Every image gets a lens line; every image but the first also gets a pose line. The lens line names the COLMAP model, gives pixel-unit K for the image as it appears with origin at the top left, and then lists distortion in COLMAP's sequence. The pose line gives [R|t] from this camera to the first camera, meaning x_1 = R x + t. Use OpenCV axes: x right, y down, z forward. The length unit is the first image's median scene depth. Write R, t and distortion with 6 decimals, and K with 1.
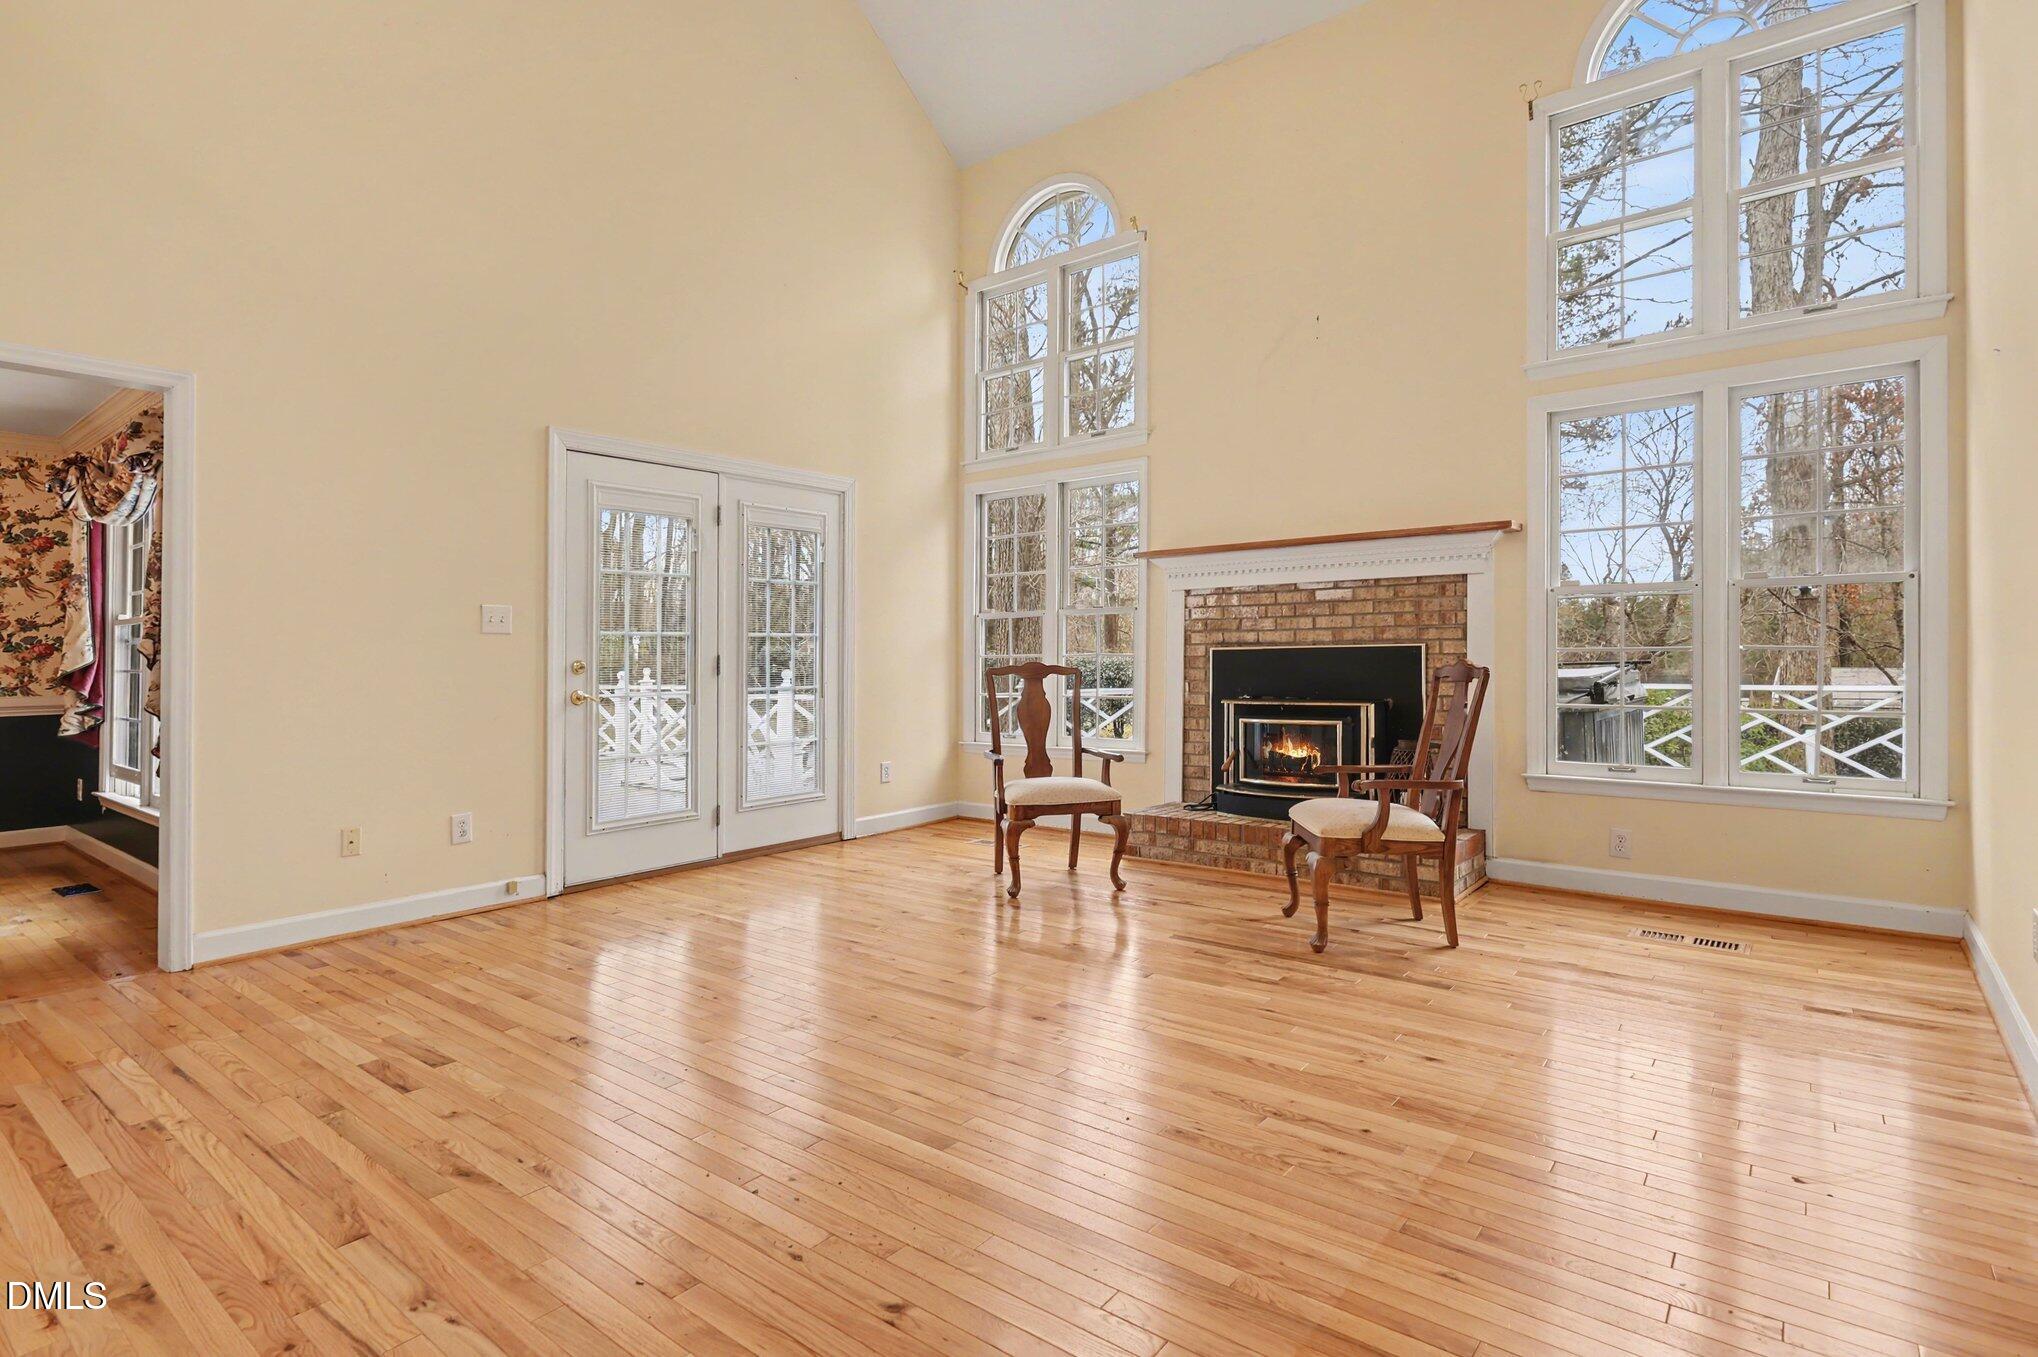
lens RADIAL K [[1011.2, 0, 1032.8], [0, 1011.2, 669.5], [0, 0, 1]] dist [0.018117, -0.004145]
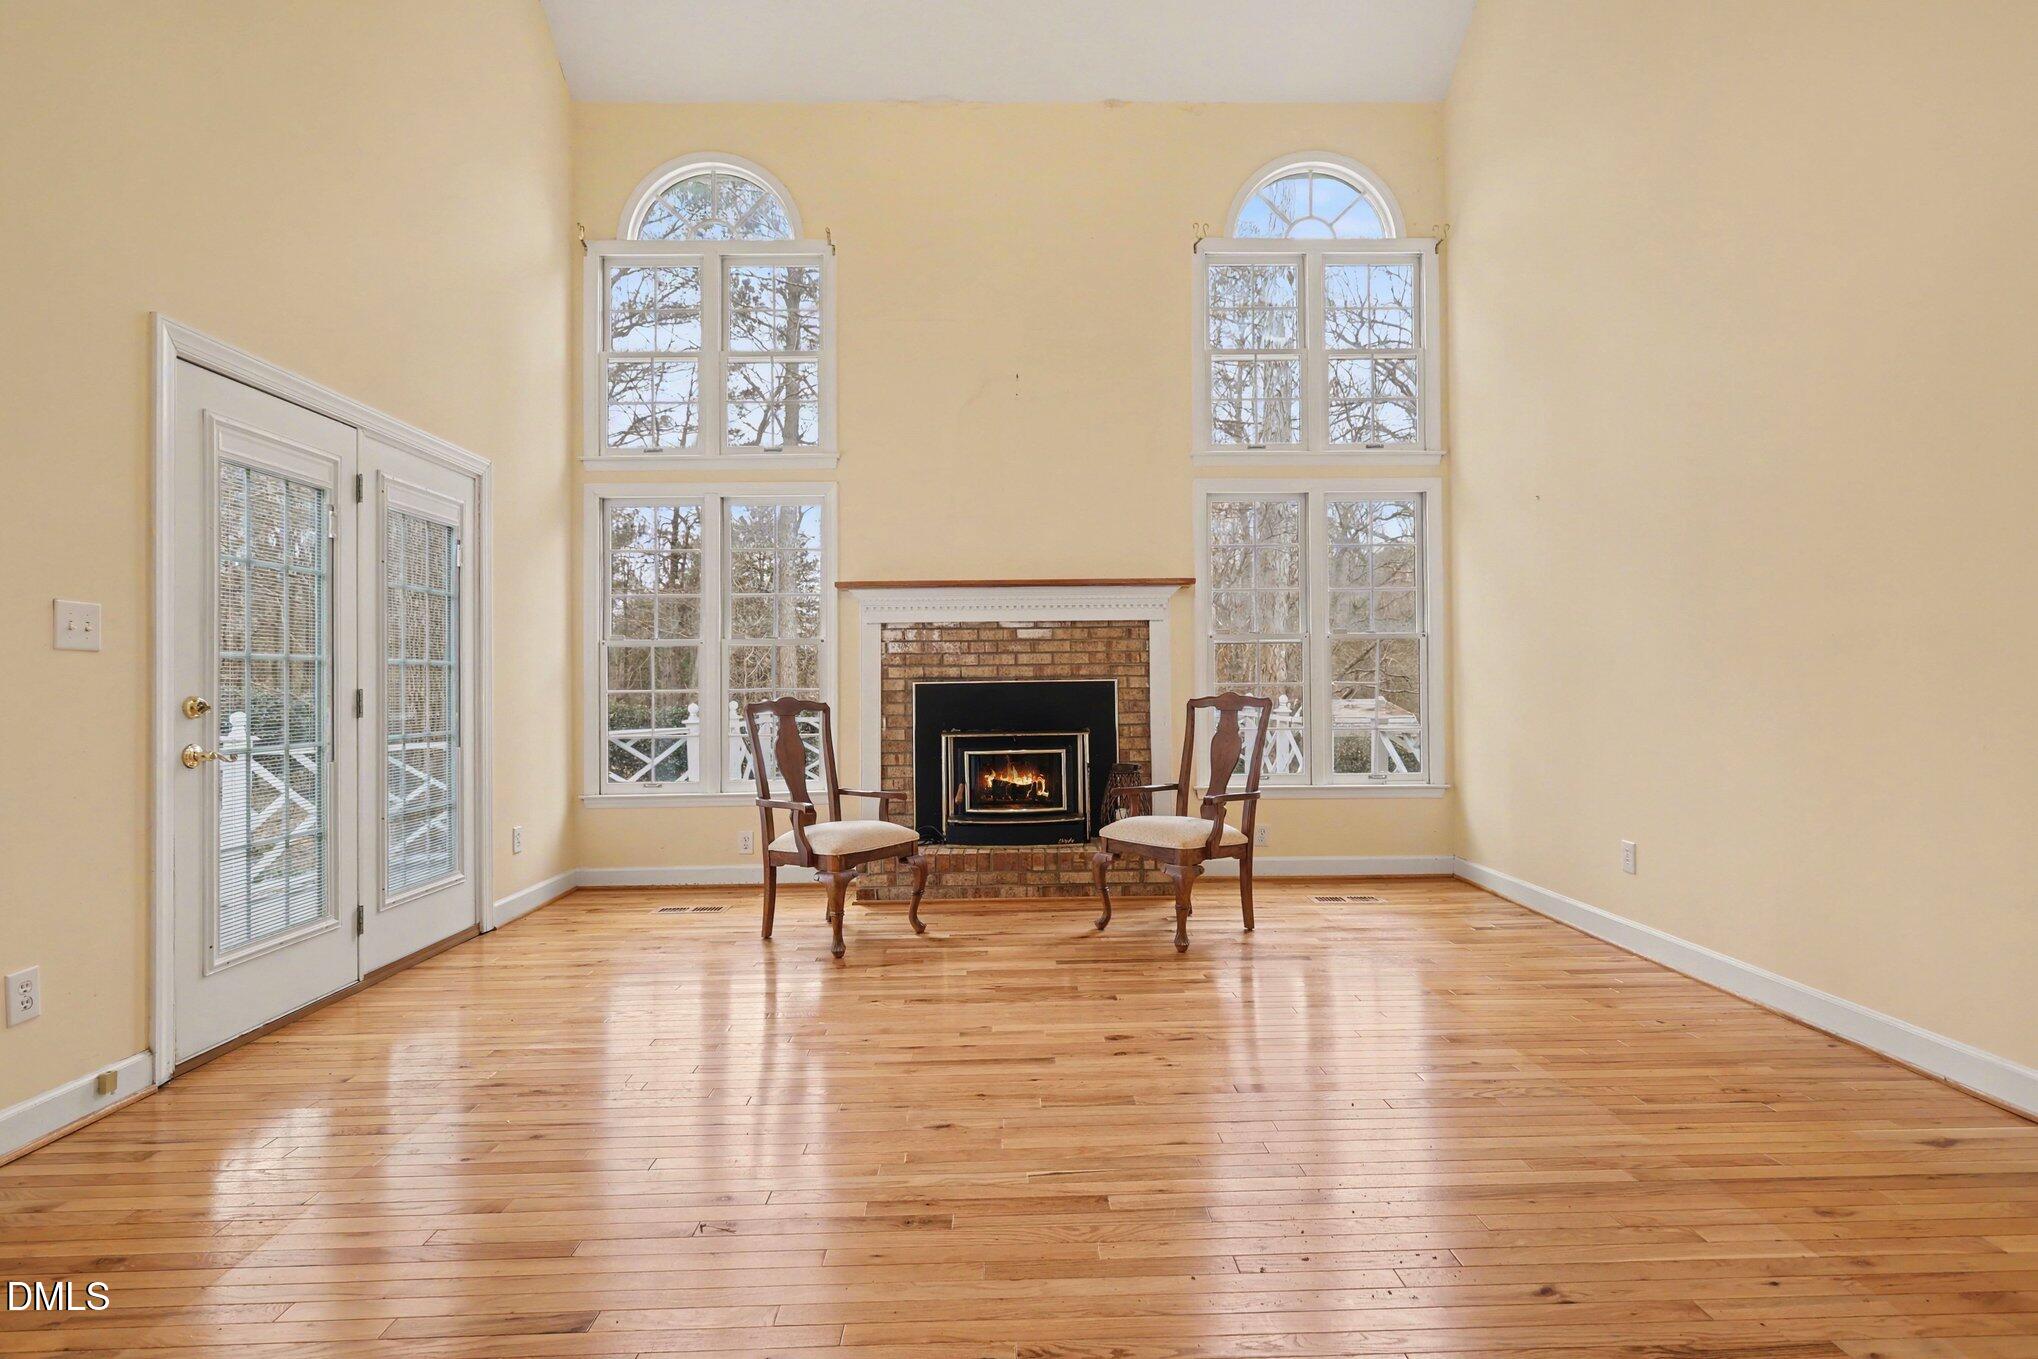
lens RADIAL K [[1011.2, 0, 1049.6], [0, 1011.2, 691.5], [0, 0, 1]] dist [0.018117, -0.004145]
pose [[0.769664, -0.000861, 0.638449, -0.390984], [0.011110, 0.999866, -0.012045, 0.001261], [-0.638352, 0.016364, 0.769570, 0.159443]]
